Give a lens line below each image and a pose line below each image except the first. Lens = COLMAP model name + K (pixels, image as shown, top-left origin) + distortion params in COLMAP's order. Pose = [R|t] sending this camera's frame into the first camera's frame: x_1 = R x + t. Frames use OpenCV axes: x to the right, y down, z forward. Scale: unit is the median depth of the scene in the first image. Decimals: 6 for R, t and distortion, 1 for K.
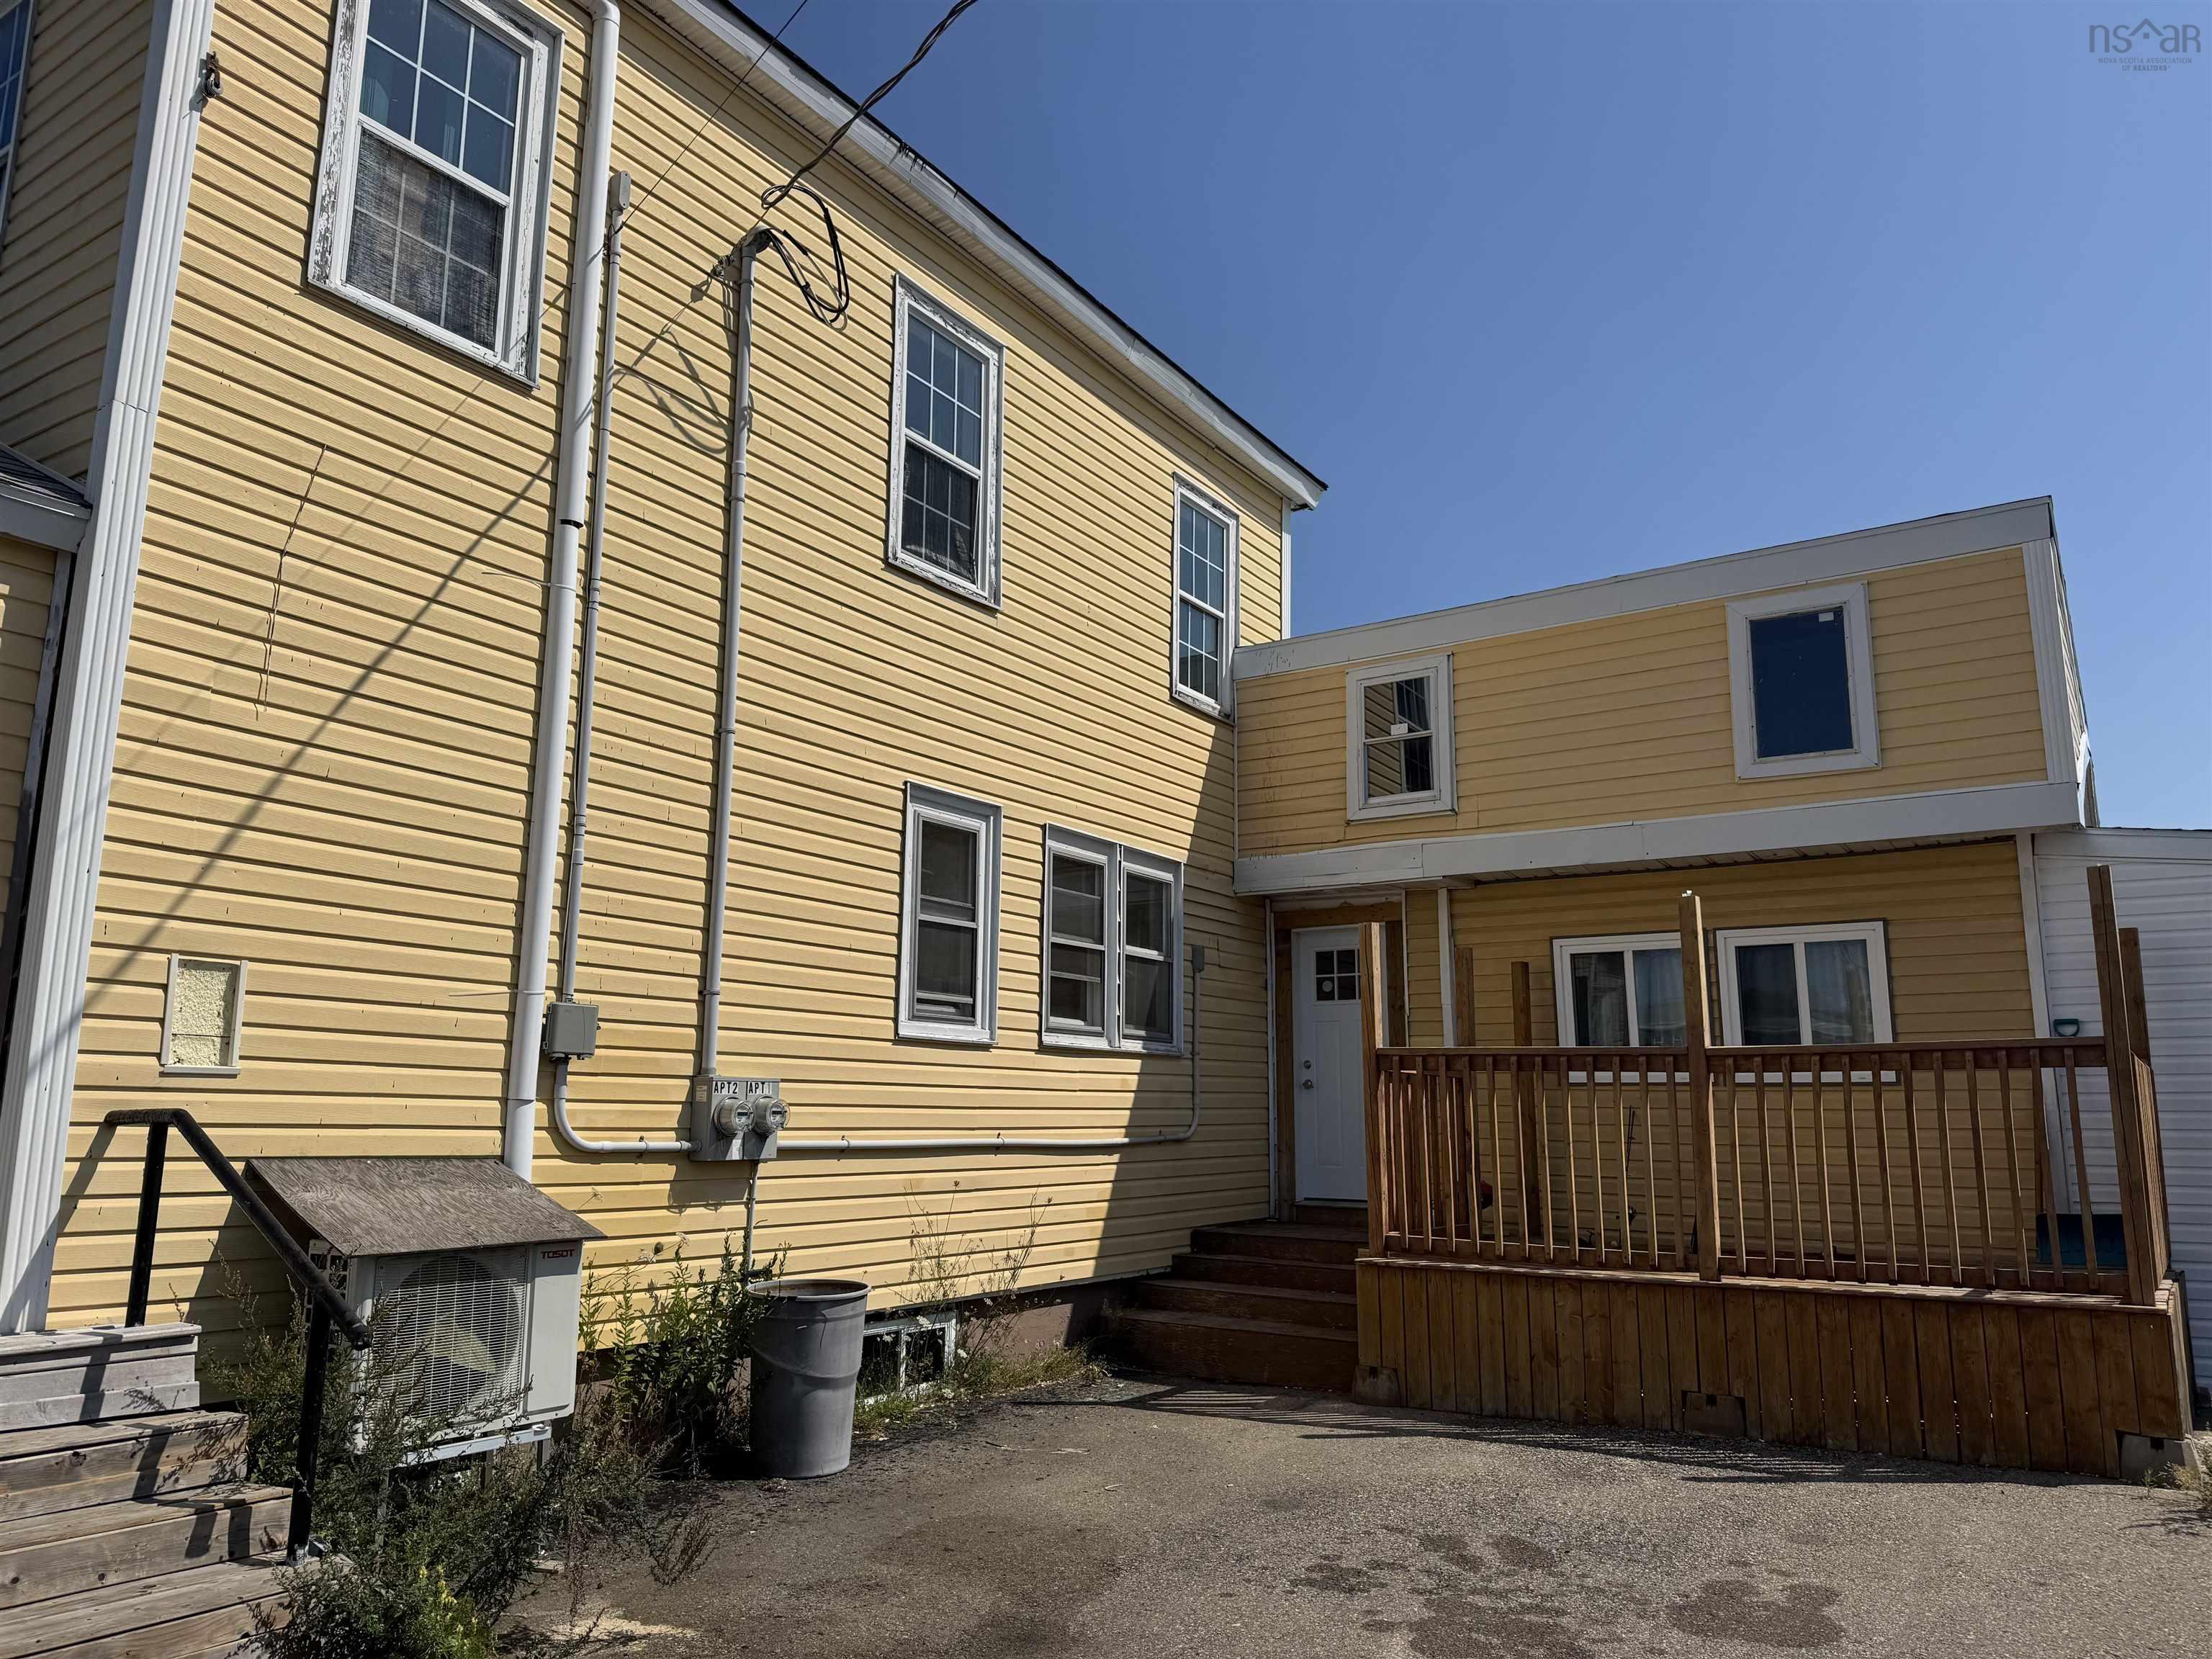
lens RADIAL K [[1528.8, 0, 1105.0], [0, 1528.8, 843.0], [0, 0, 1]] dist [0.085933, -0.135298]
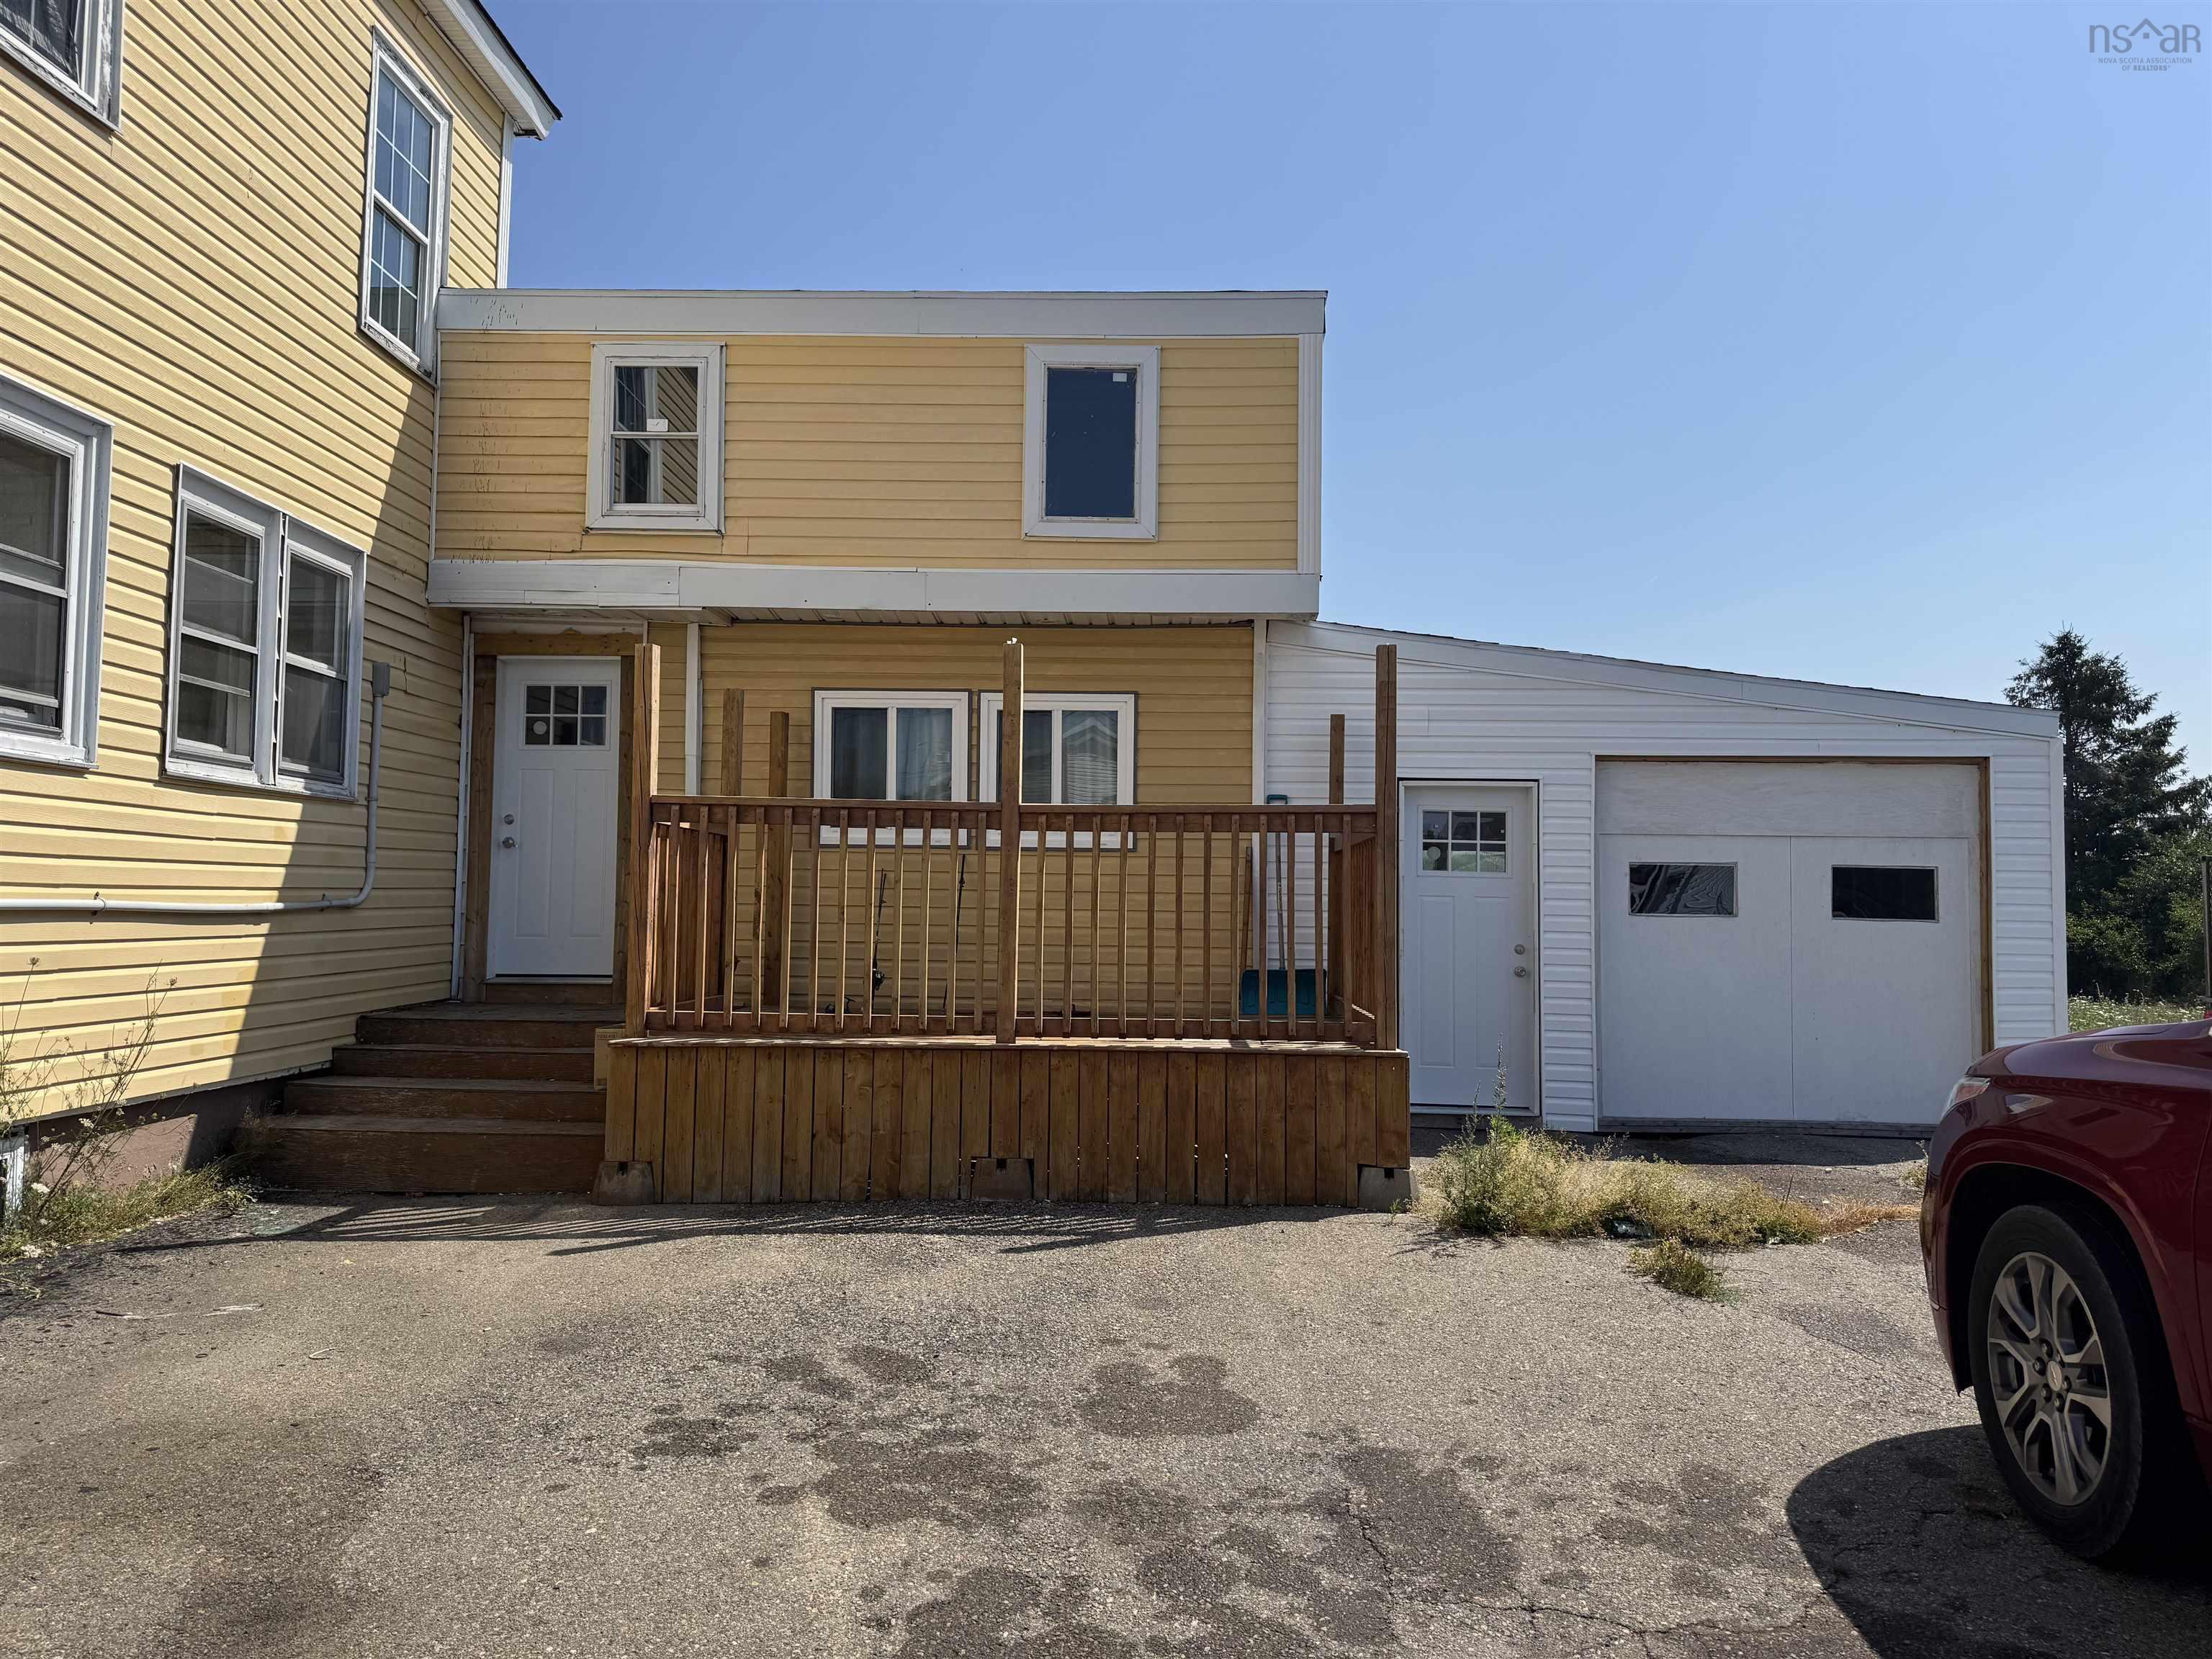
lens RADIAL K [[1528.8, 0, 1105.0], [0, 1528.8, 843.0], [0, 0, 1]] dist [0.085933, -0.135298]
pose [[0.844960, 0.025548, 0.534219, -0.057811], [-0.101089, 0.988483, 0.112618, 0.038726], [-0.525189, -0.149161, 0.837811, 0.158035]]
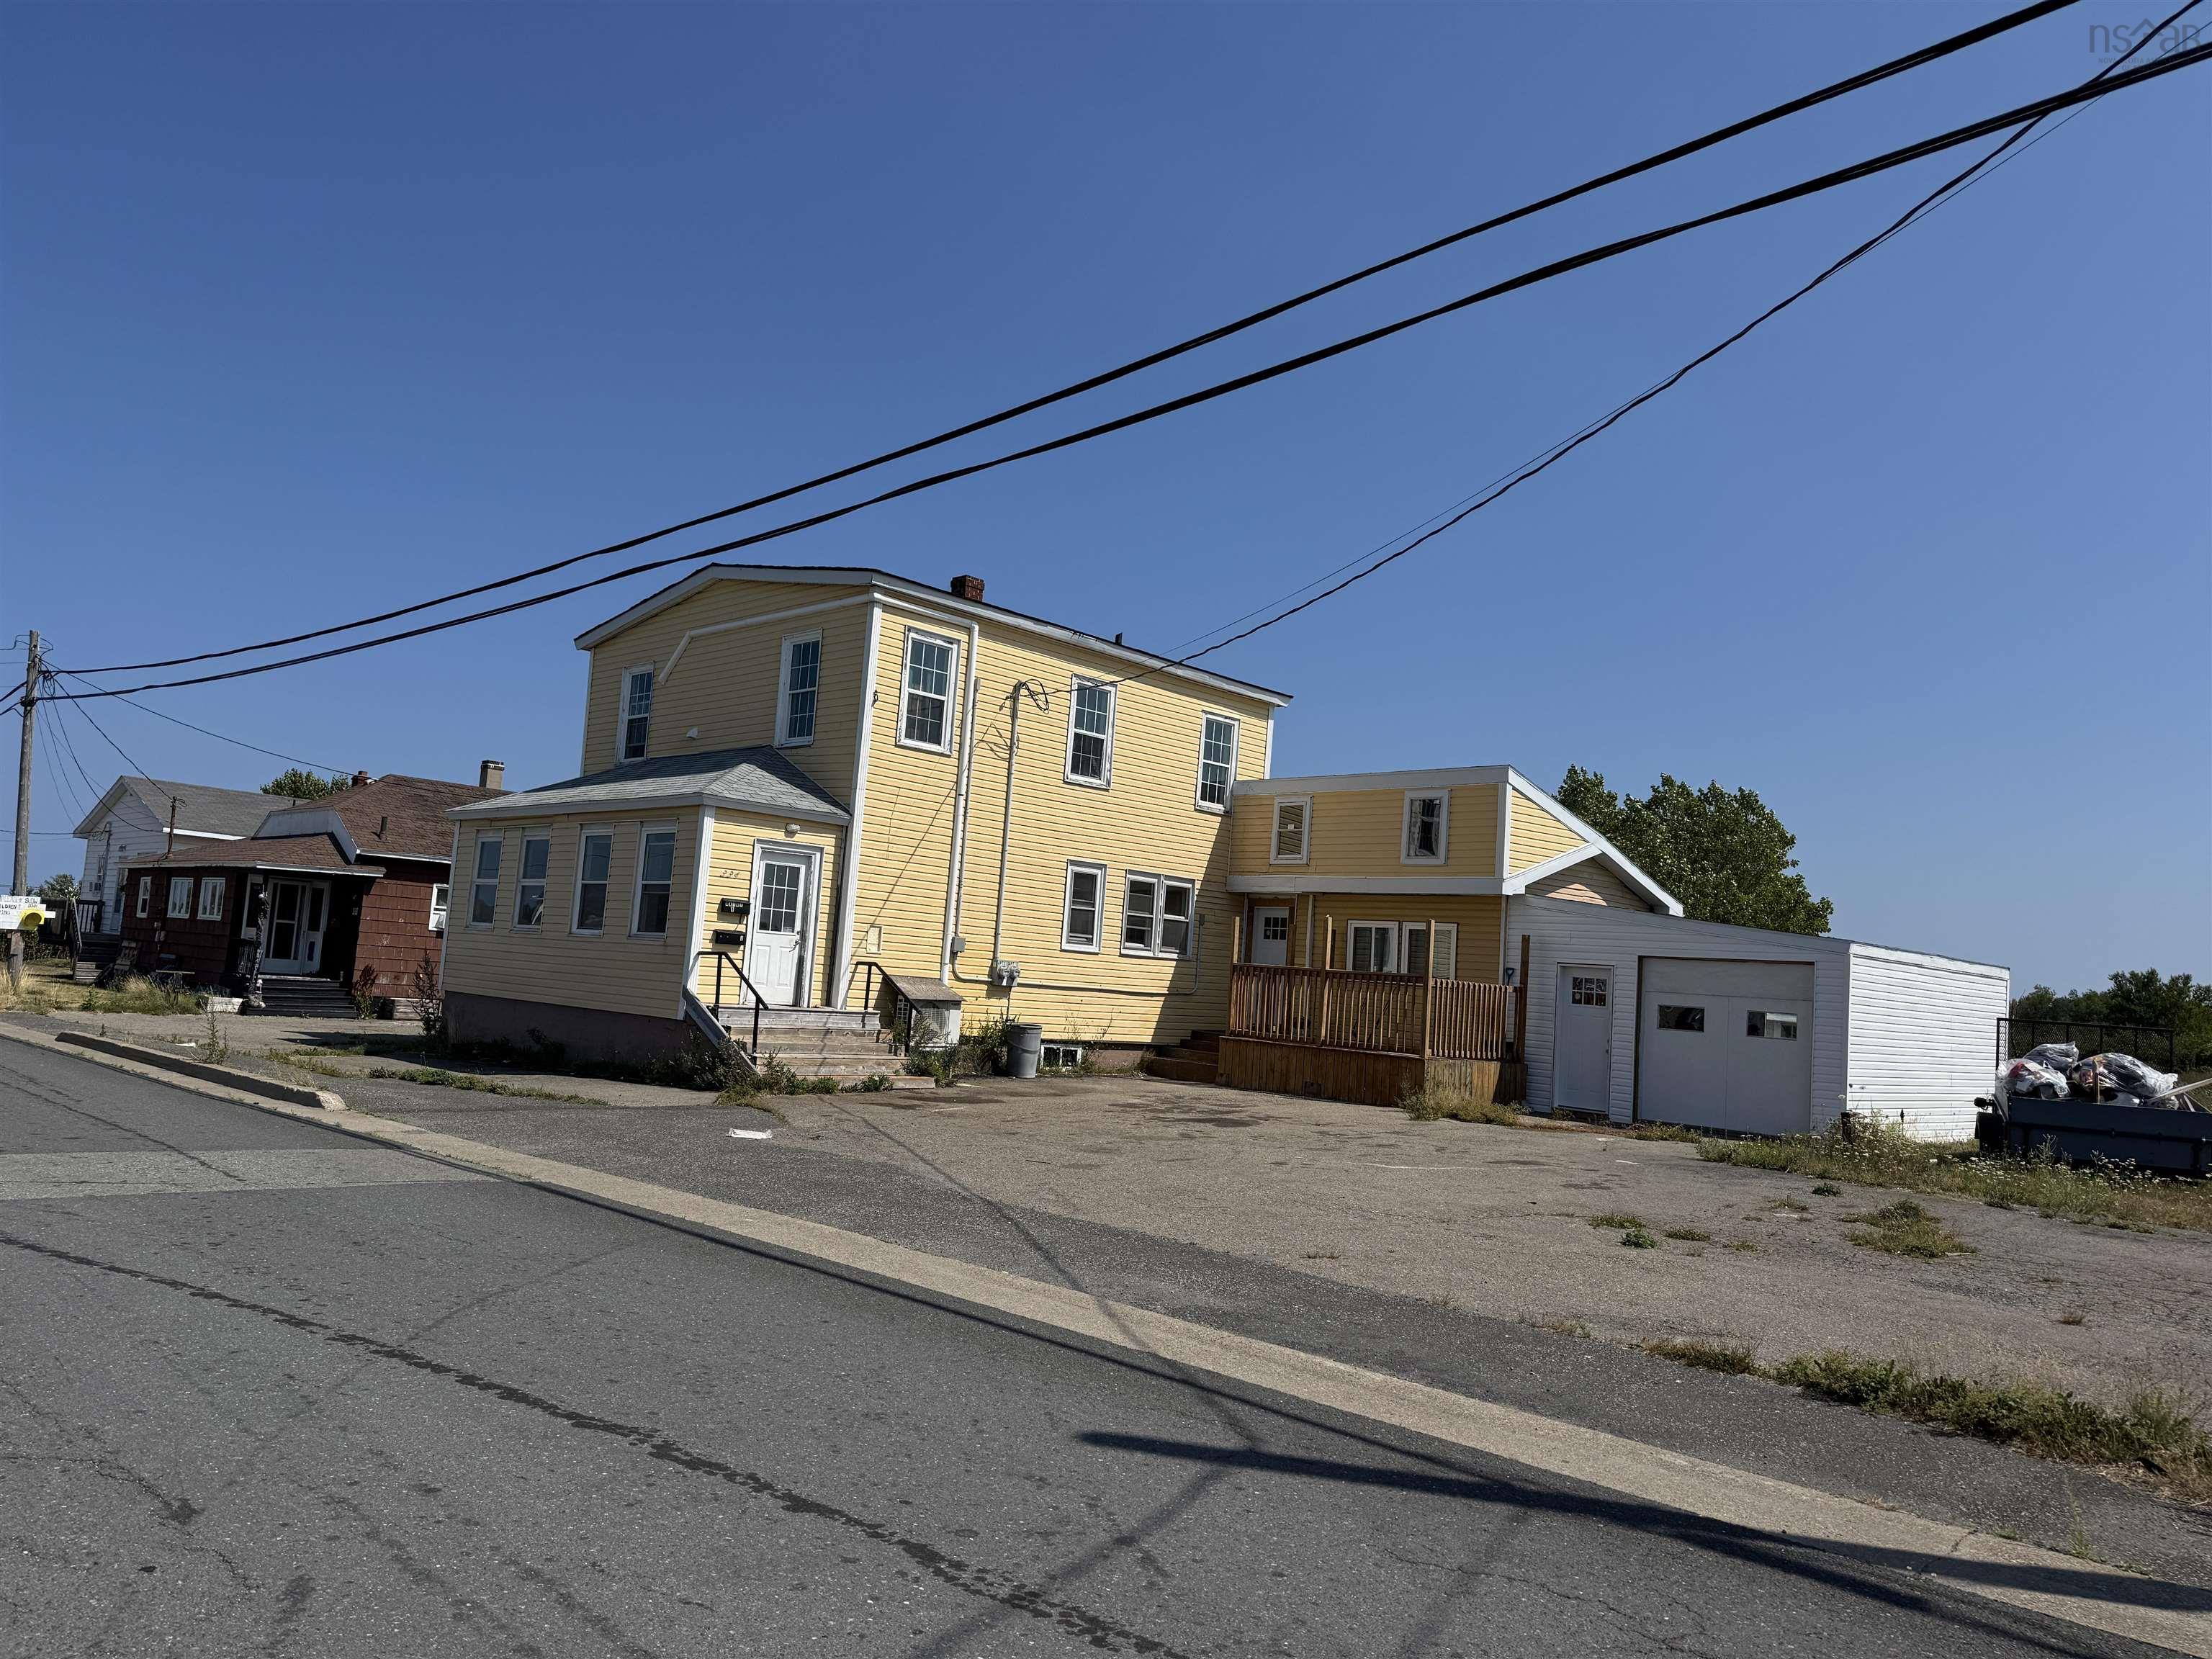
lens RADIAL K [[1545.2, 0, 1101.7], [0, 1545.2, 827.9], [0, 0, 1]] dist [0.121359, -0.148135]
pose [[0.976733, 0.042285, -0.210251, 0.498100], [-0.027189, 0.996874, 0.074178, -0.293765], [0.212730, -0.066736, 0.974829, -1.666841]]
